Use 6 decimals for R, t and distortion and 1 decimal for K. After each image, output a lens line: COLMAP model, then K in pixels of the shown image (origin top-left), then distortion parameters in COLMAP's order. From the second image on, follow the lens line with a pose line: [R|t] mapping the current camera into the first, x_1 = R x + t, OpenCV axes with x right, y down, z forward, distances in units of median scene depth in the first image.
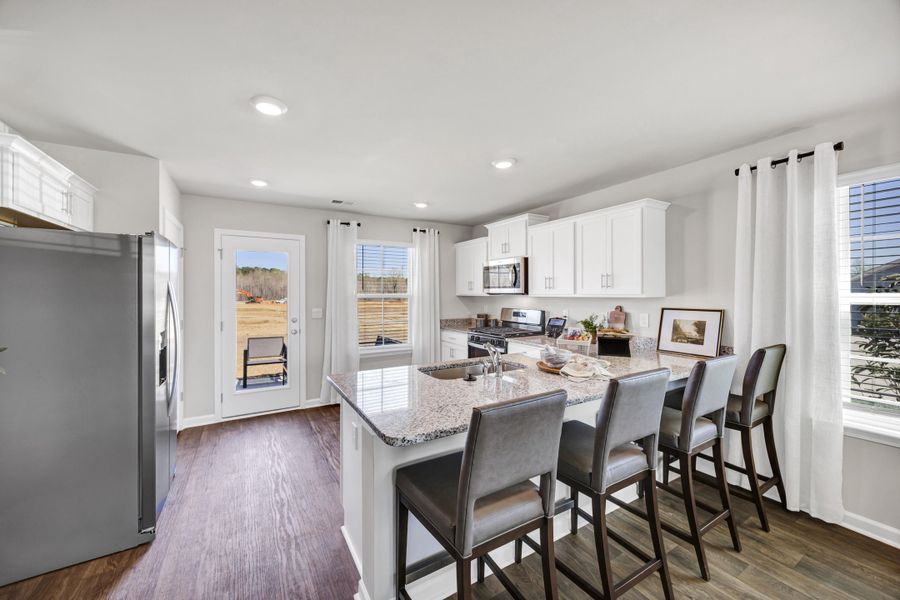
lens RADIAL K [[339.9, 0, 475.7], [0, 339.9, 296.2], [0, 0, 1]] dist [0.007936, -0.000586]
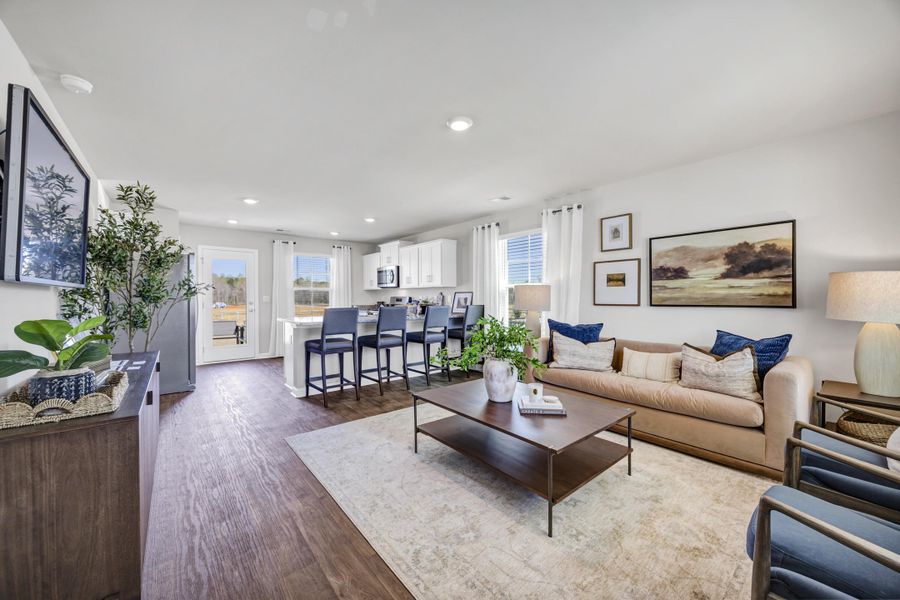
lens RADIAL K [[316.8, 0, 473.9], [0, 316.8, 302.5], [0, 0, 1]] dist [-0.003591, -0.000836]
pose [[0.985838, -0.003201, 0.167672, 0.263660], [0.001937, 0.999968, 0.007700, 0.063001], [-0.167692, -0.007266, 0.985813, -0.673168]]
